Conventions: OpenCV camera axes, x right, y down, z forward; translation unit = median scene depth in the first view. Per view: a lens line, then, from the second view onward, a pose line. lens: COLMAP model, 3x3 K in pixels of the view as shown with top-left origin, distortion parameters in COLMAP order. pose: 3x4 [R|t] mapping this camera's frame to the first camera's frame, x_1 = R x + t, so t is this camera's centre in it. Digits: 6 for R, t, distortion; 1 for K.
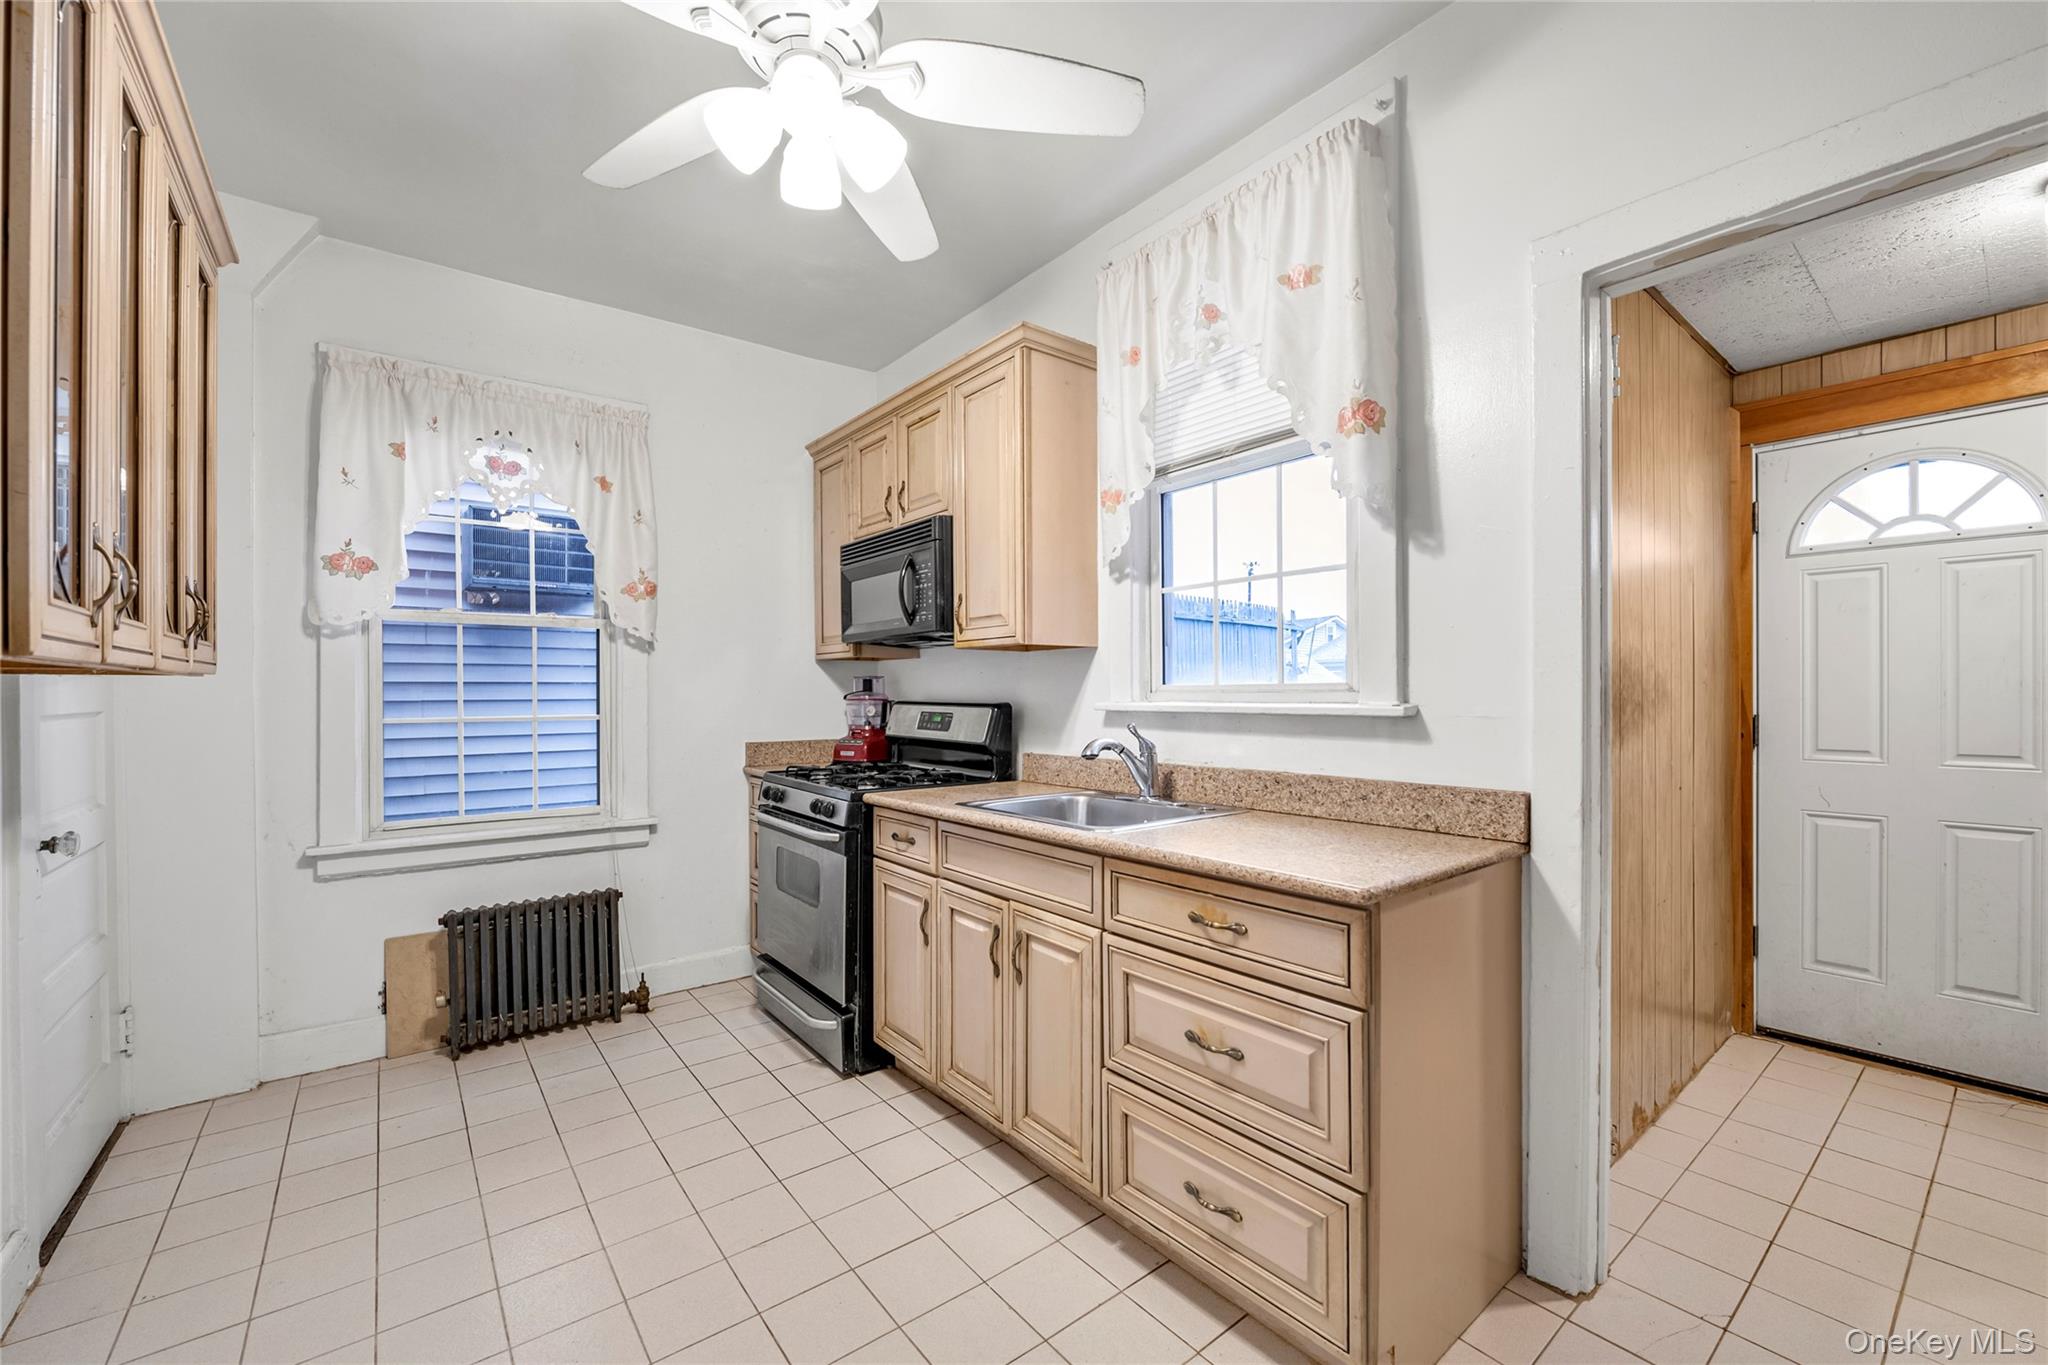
lens RADIAL K [[806.6, 0, 1023.0], [0, 806.6, 688.3], [0, 0, 1]] dist [-0.014916, -0.000198]
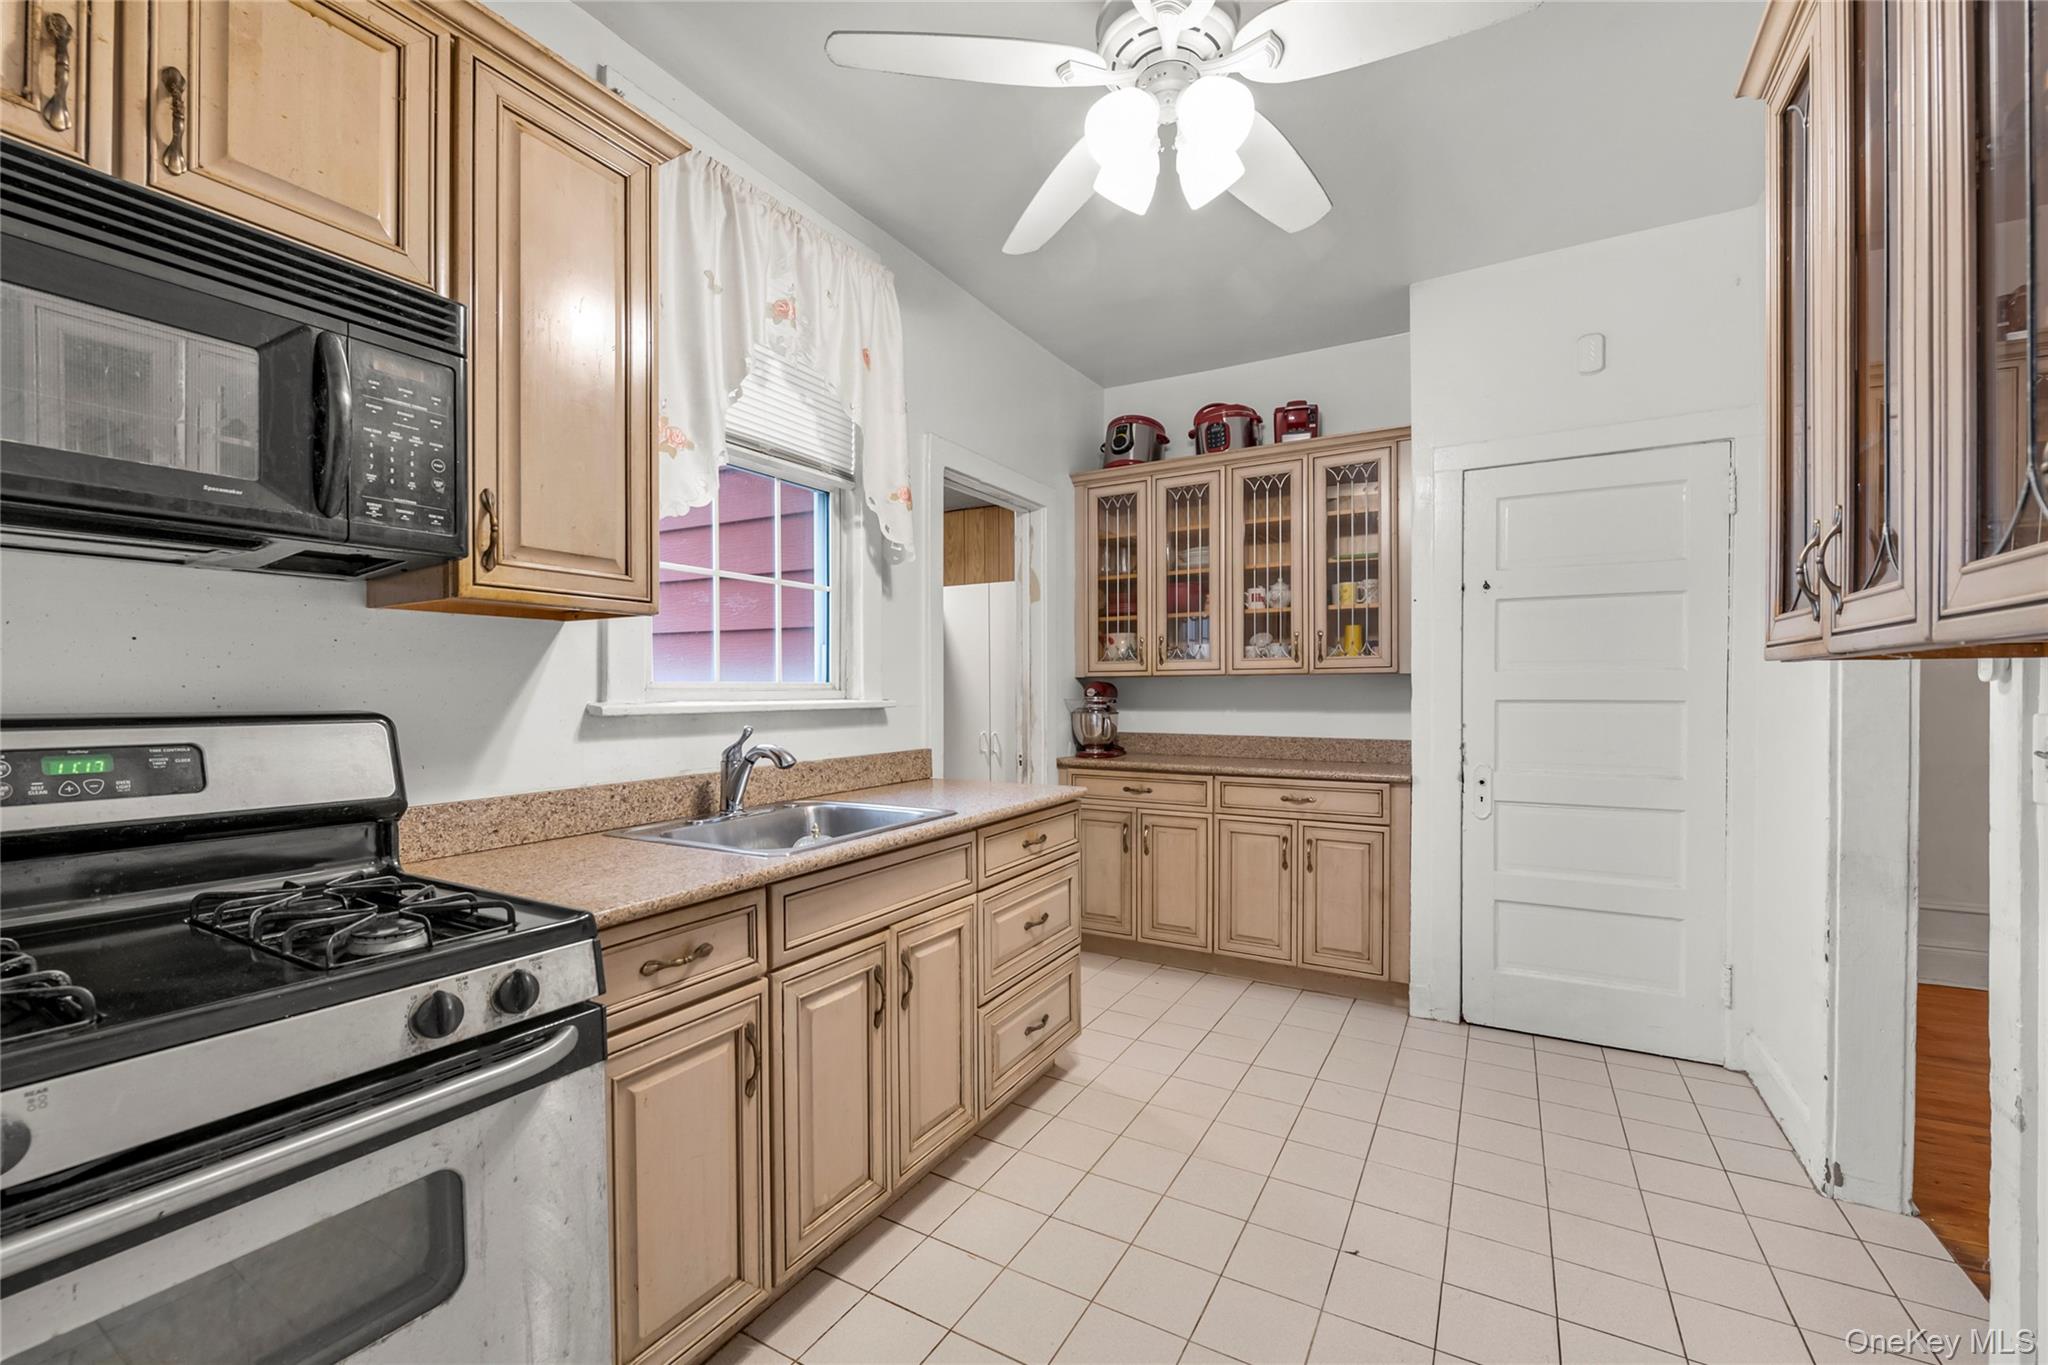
lens RADIAL K [[851.8, 0, 1022.4], [0, 851.8, 691.3], [0, 0, 1]] dist [-0.001480, -0.000323]
pose [[-0.374791, 0.002116, 0.927107, -0.818656], [-0.002464, 0.999992, -0.003279, 0.008596], [-0.927106, -0.003514, -0.374782, 1.067007]]
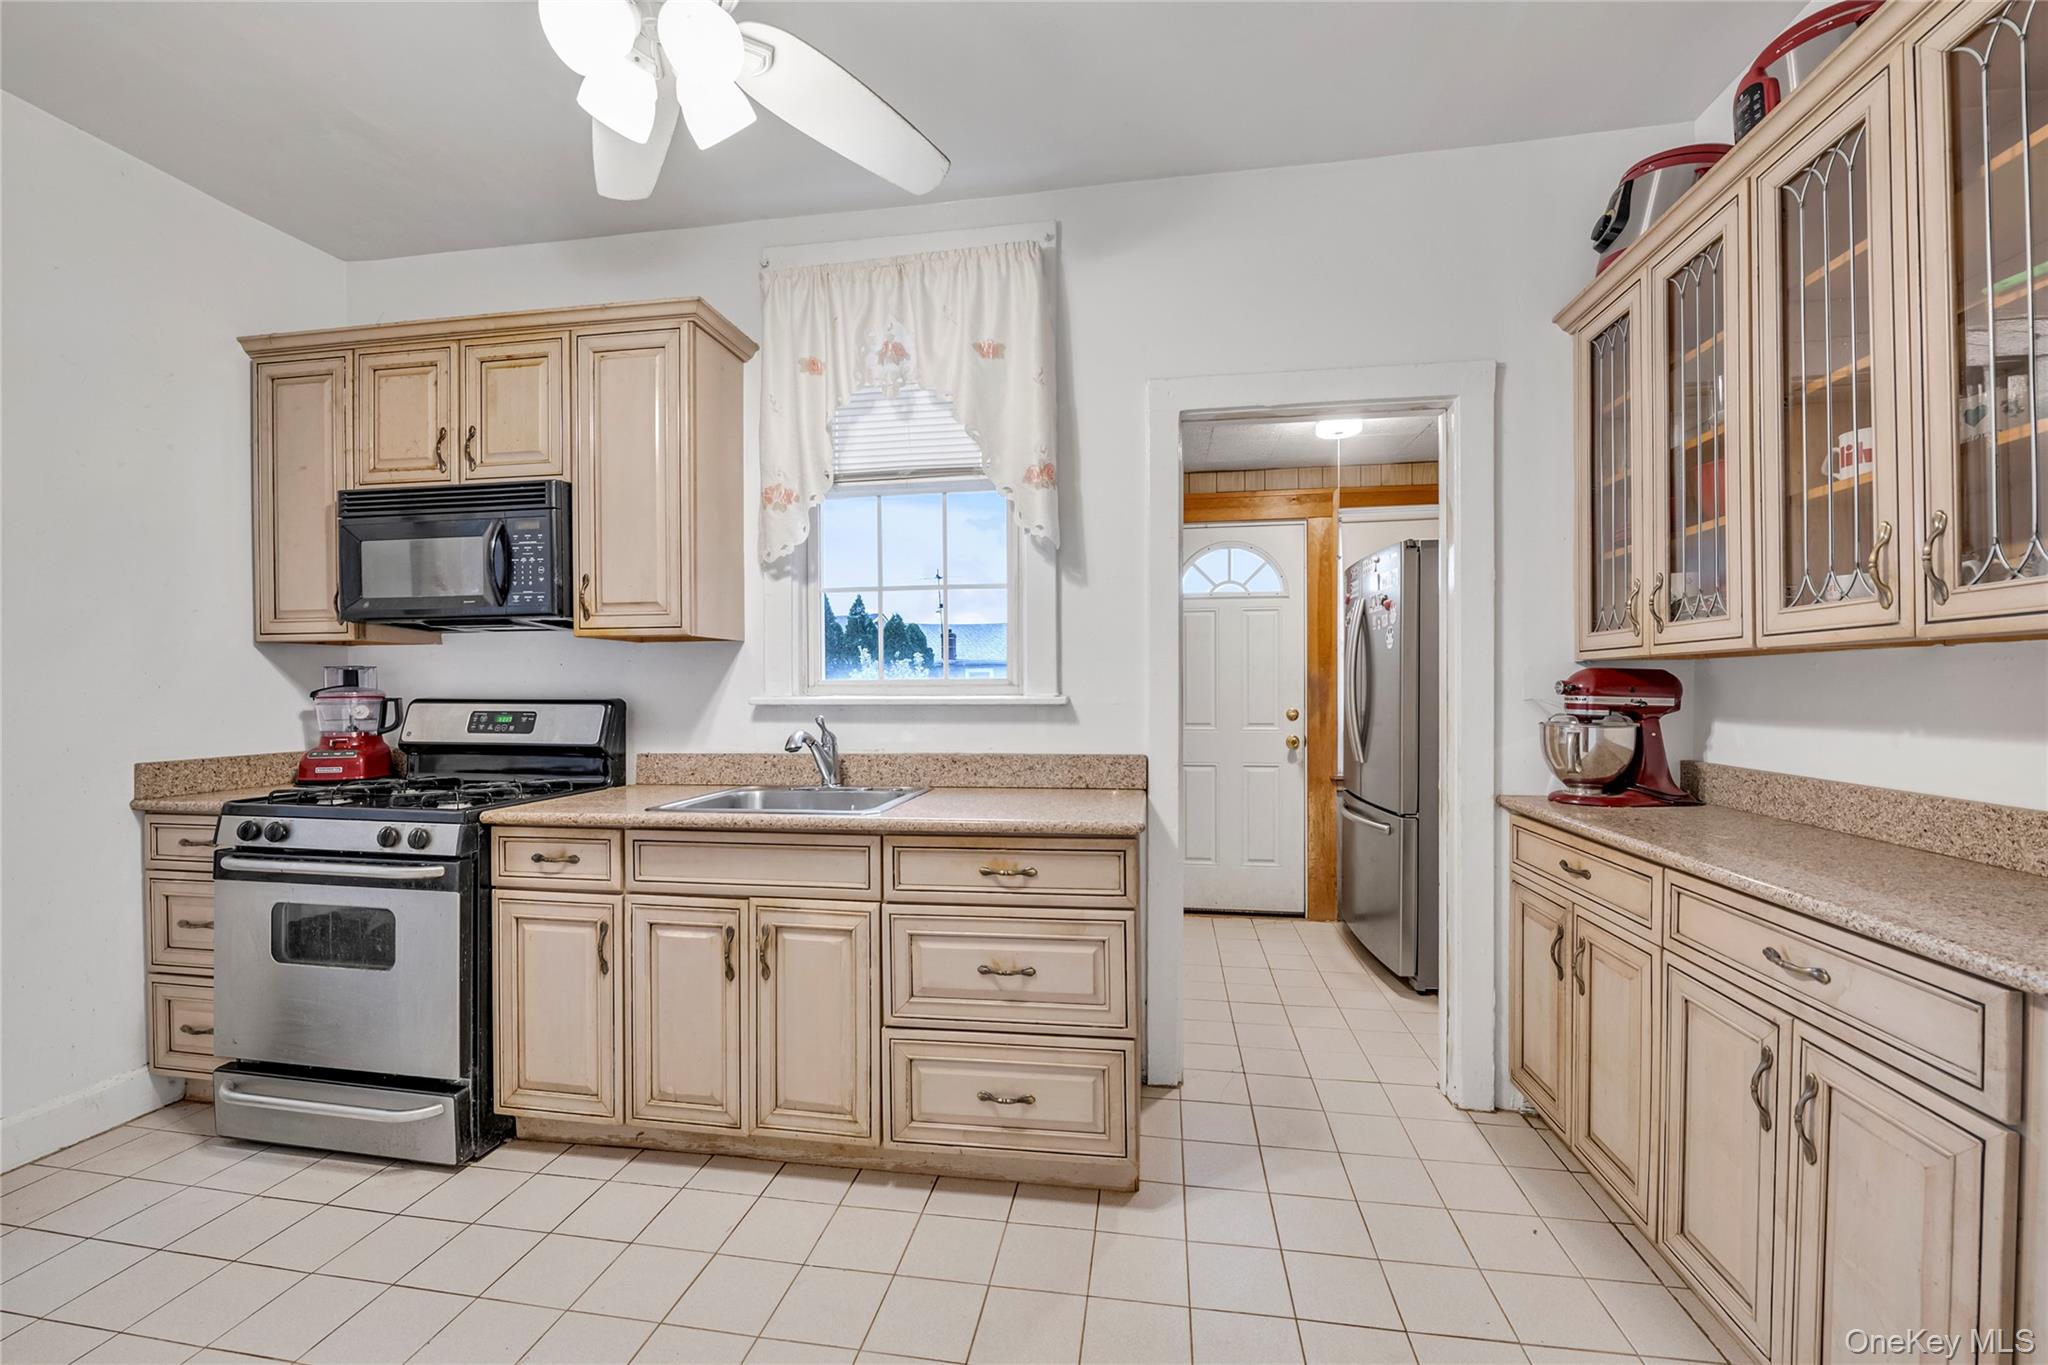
lens RADIAL K [[813.9, 0, 1015.3], [0, 813.9, 684.9], [0, 0, 1]] dist [-0.014030, -0.000412]
pose [[0.740619, 0.002545, 0.671921, -0.388180], [-0.001911, 0.999997, -0.001682, 0.004002], [-0.671923, -0.000038, 0.740621, 0.042607]]
